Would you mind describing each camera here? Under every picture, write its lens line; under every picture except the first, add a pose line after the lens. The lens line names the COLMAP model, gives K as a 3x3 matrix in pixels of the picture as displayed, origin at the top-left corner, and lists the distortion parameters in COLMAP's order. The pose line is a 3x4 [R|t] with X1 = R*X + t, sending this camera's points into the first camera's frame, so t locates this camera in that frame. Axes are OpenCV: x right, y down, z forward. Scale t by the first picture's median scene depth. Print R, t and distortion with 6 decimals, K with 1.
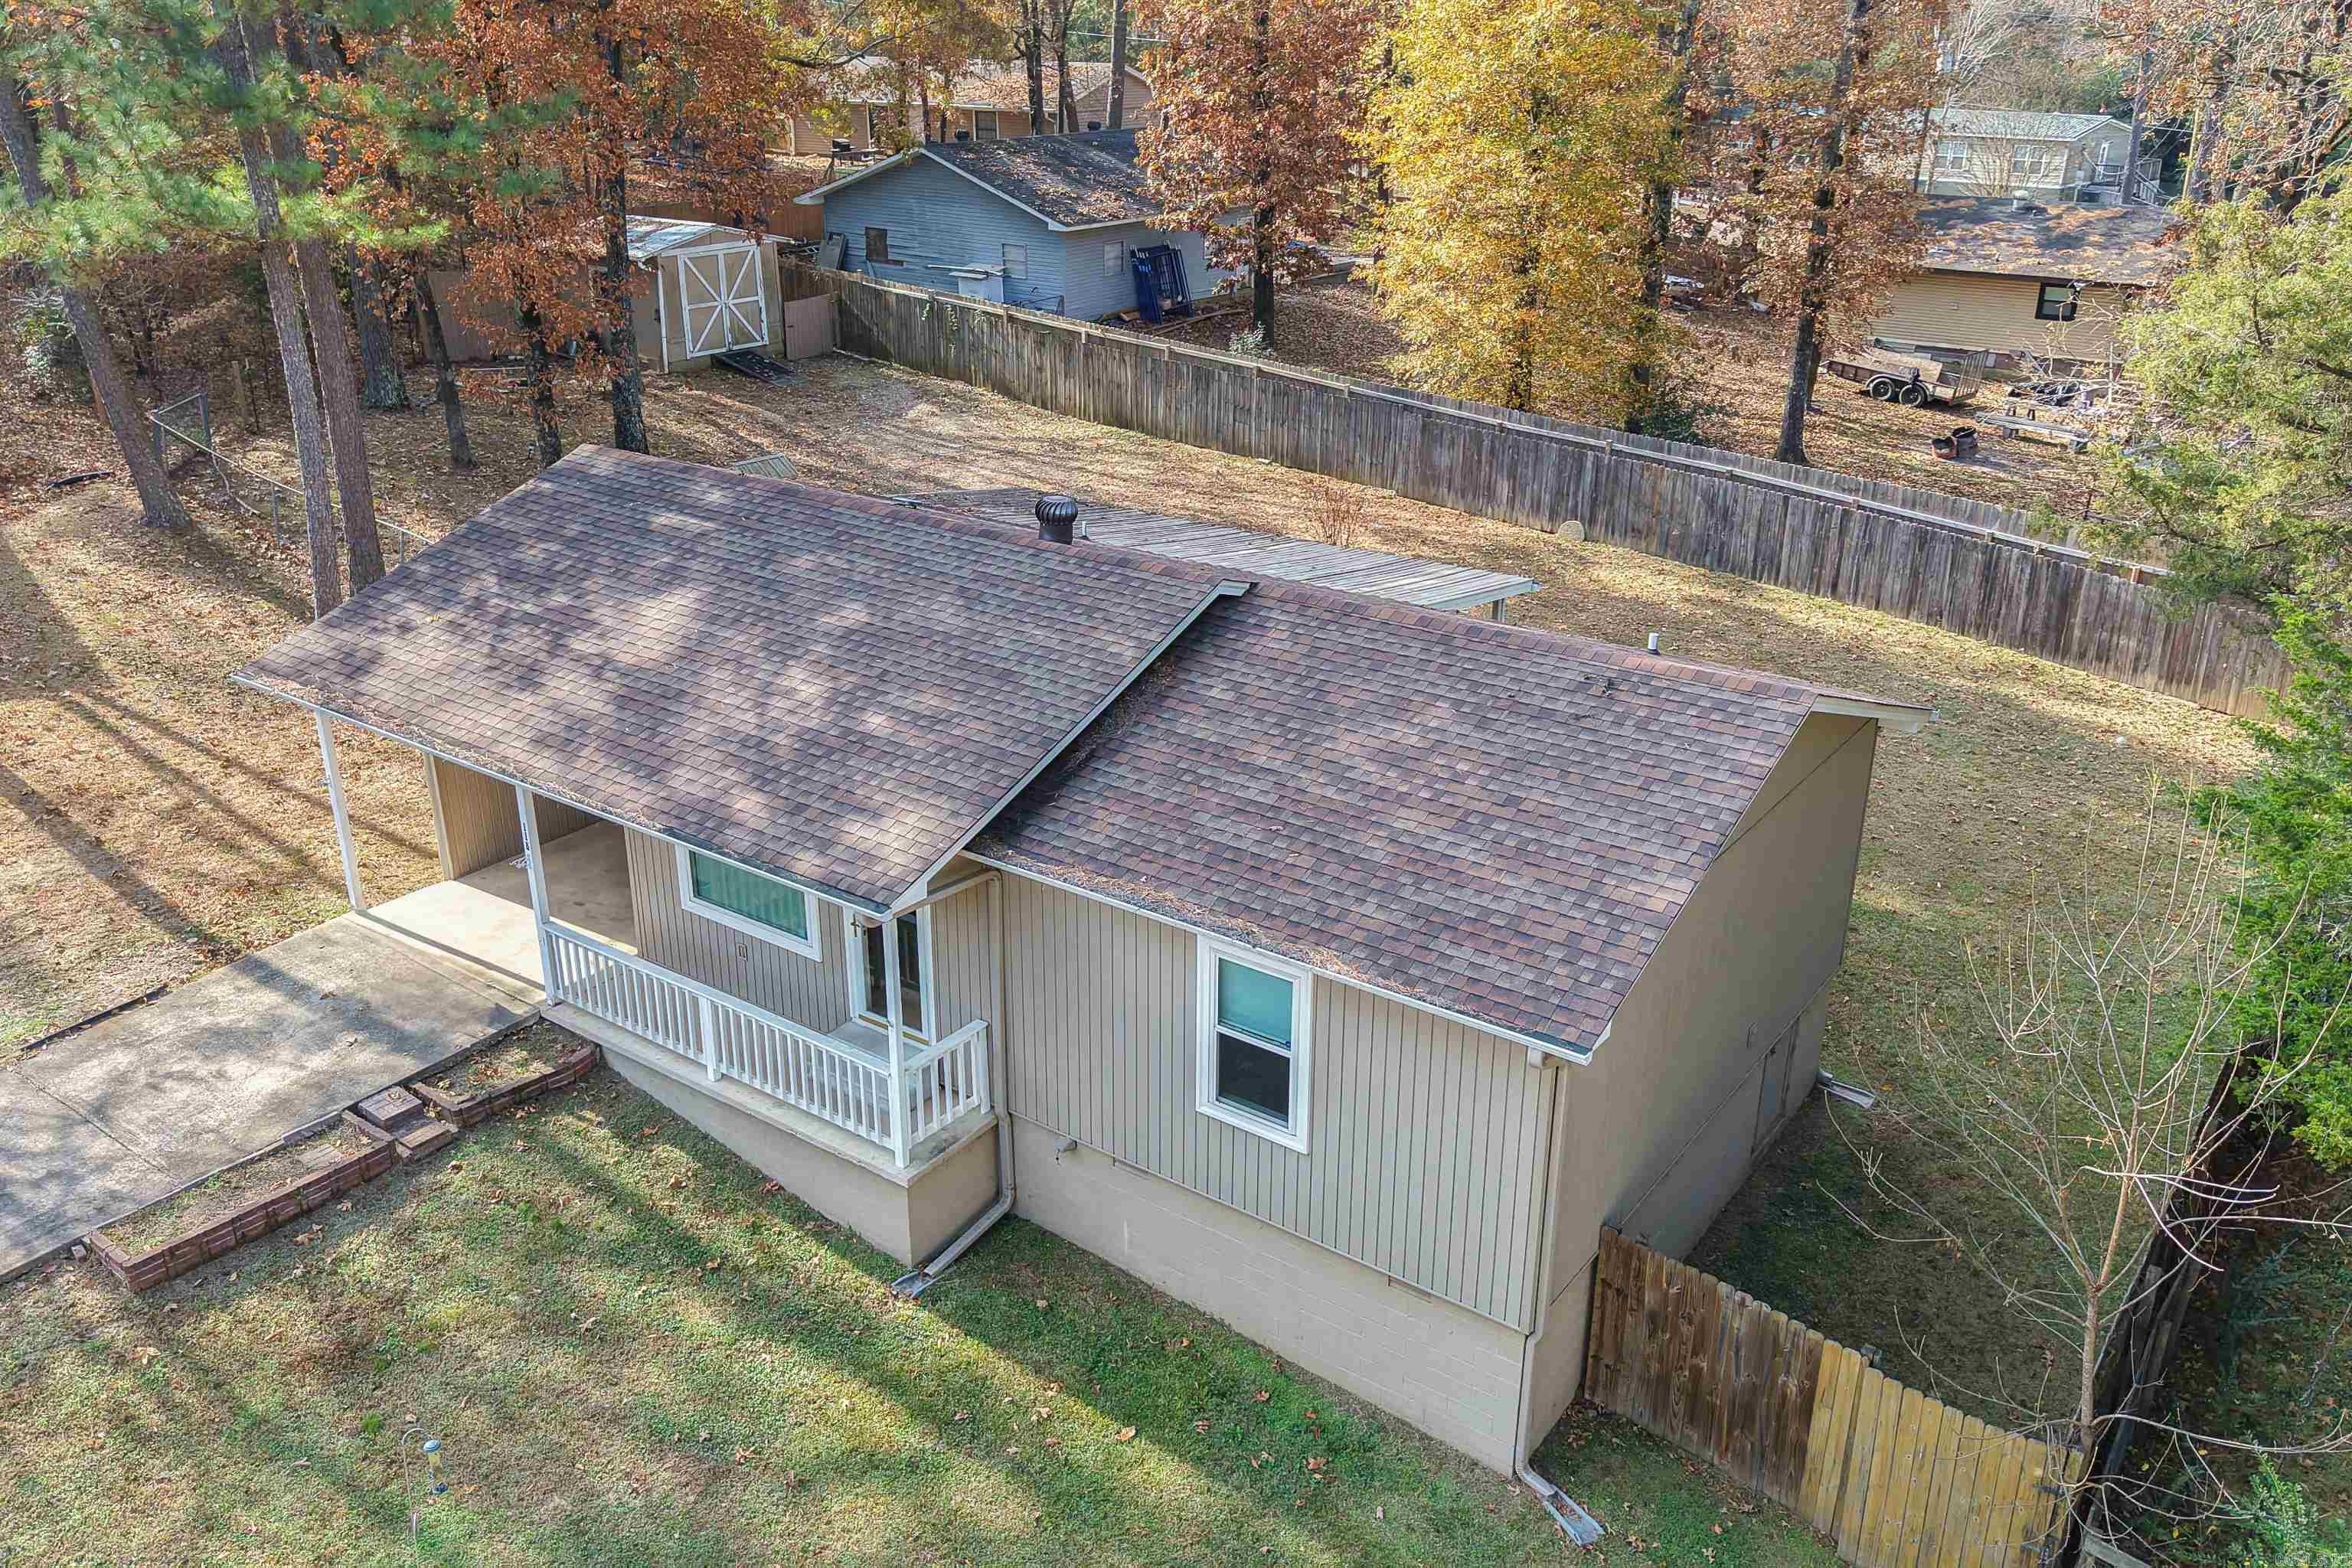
lens RADIAL K [[1913.4, 0, 1176.0], [0, 1913.4, 784.0], [0, 0, 1]] dist [0.003351, -0.002408]
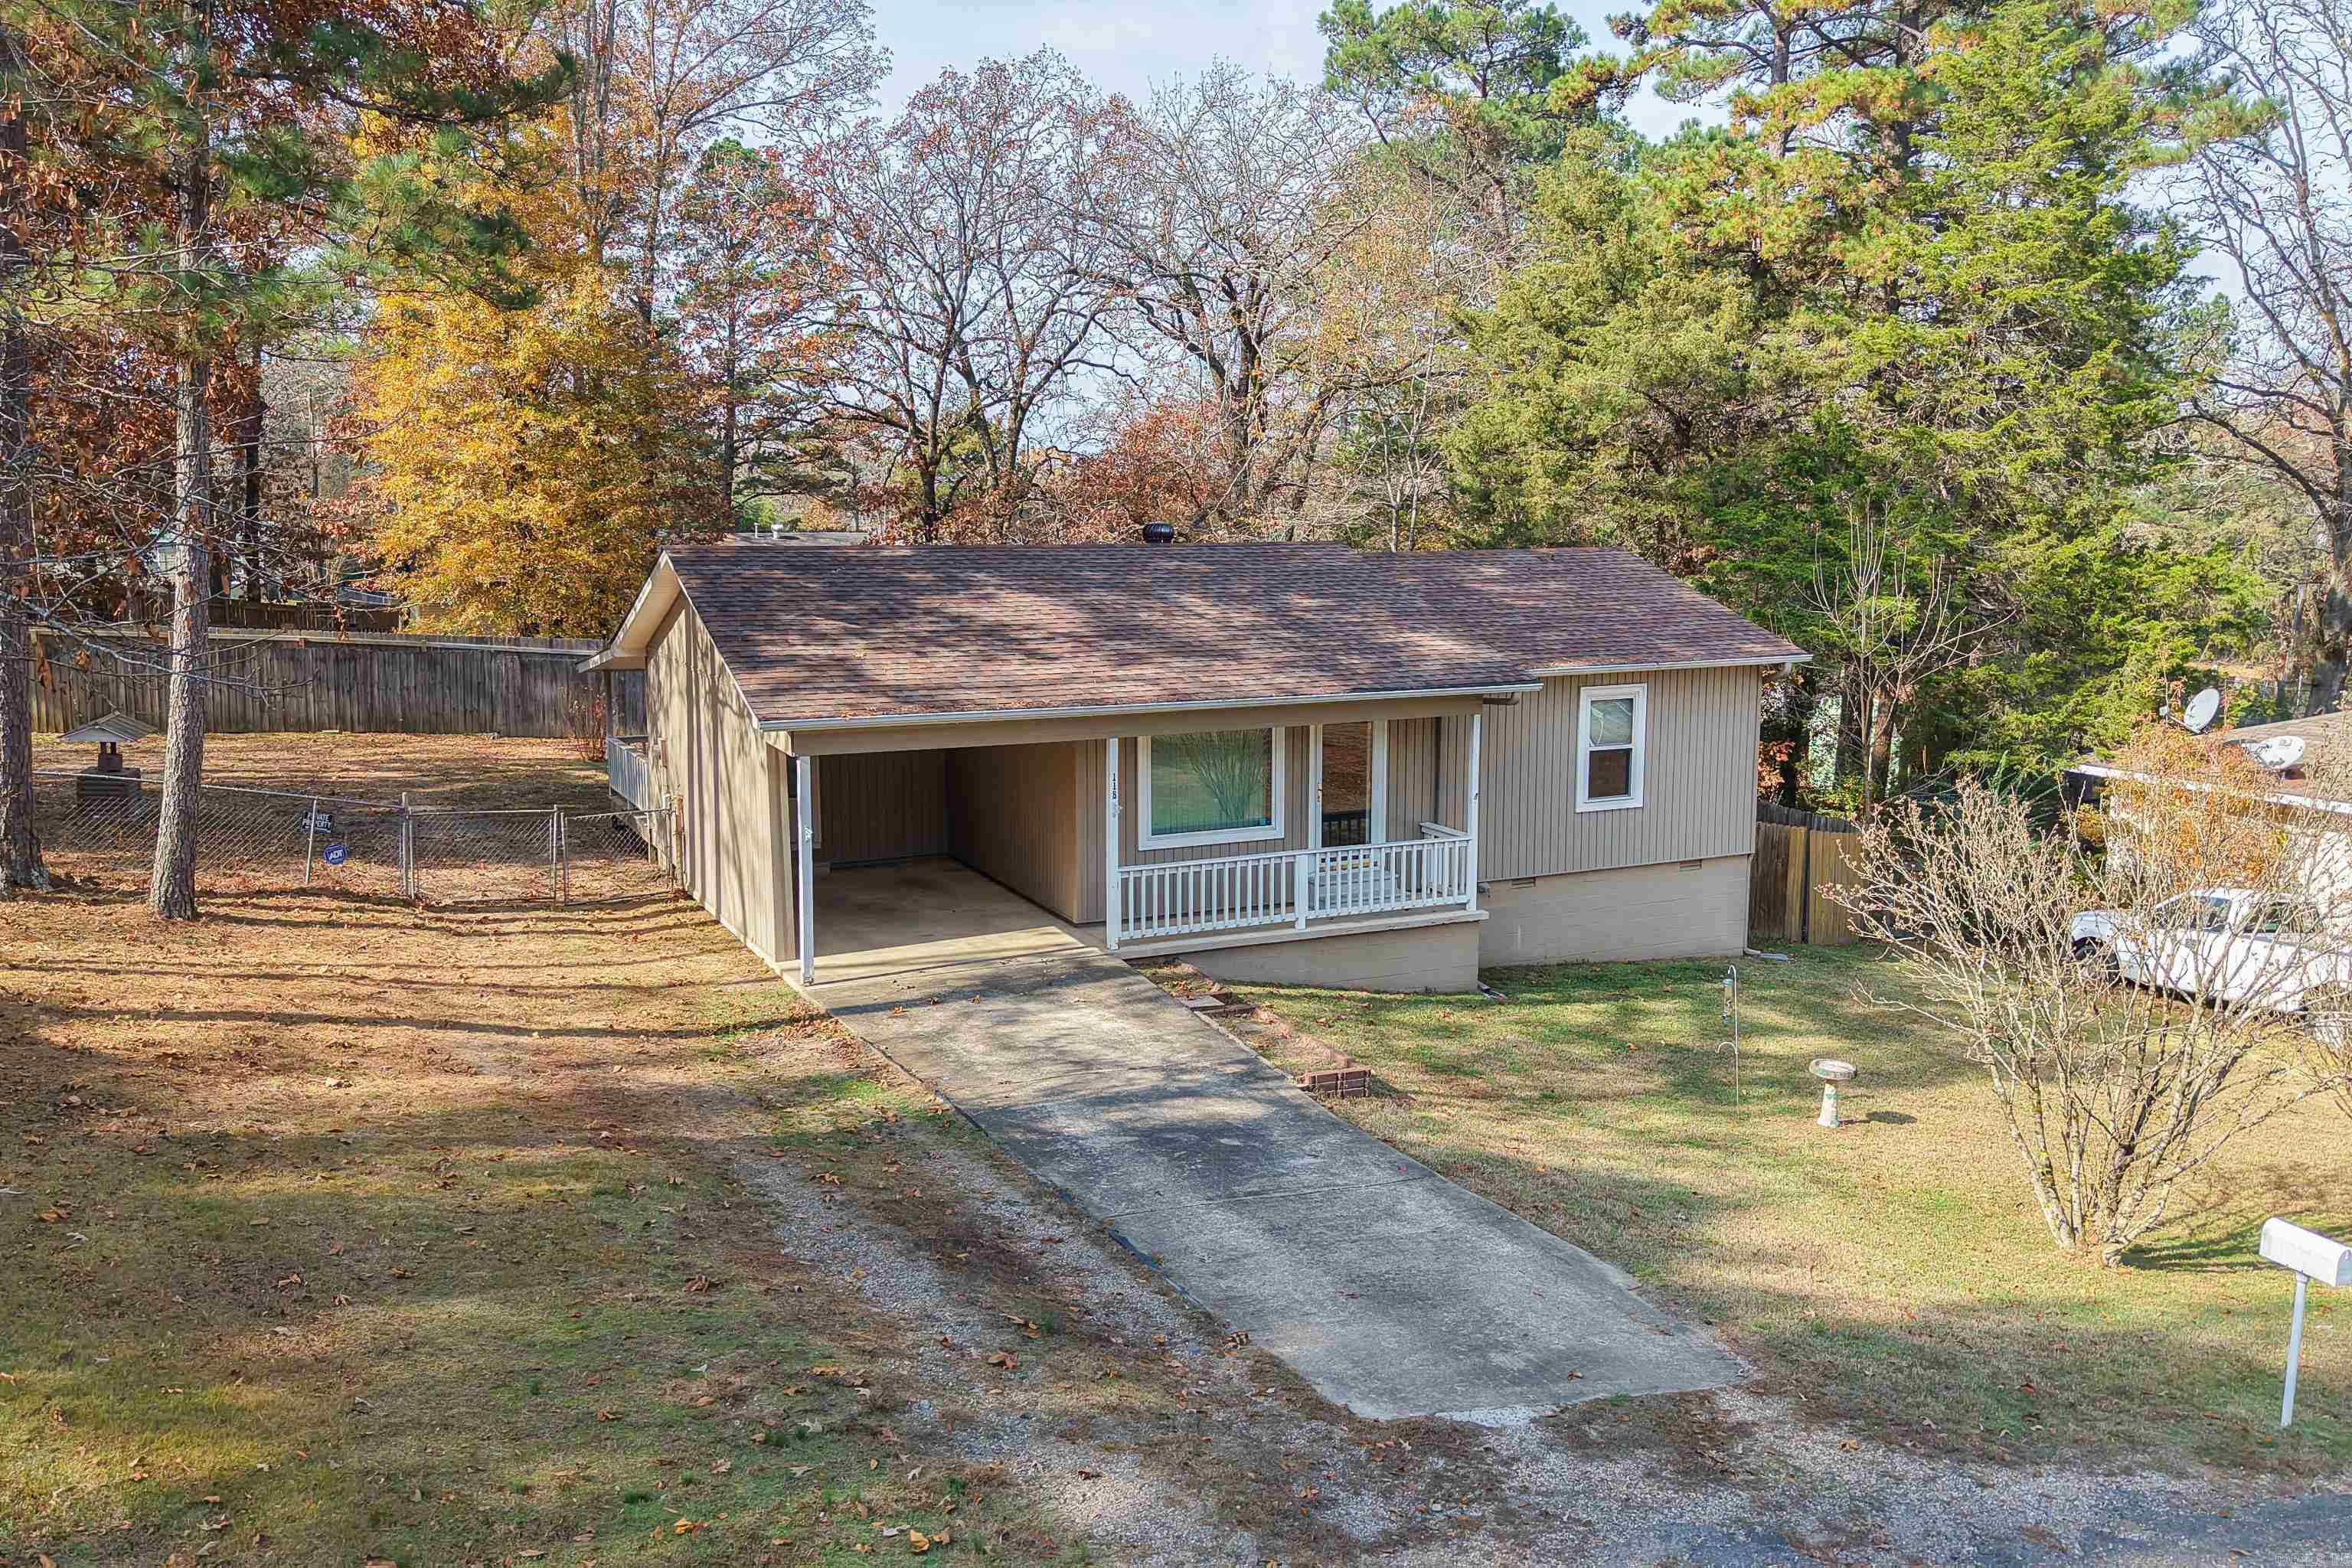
lens RADIAL K [[1863.3, 0, 1180.4], [0, 1863.3, 826.8], [0, 0, 1]] dist [0.075420, -0.004053]
pose [[0.470135, -0.150848, 0.869608, -1.336832], [0.337226, 0.941231, -0.019041, 0.086069], [-0.815630, 0.302206, 0.493375, 0.434170]]
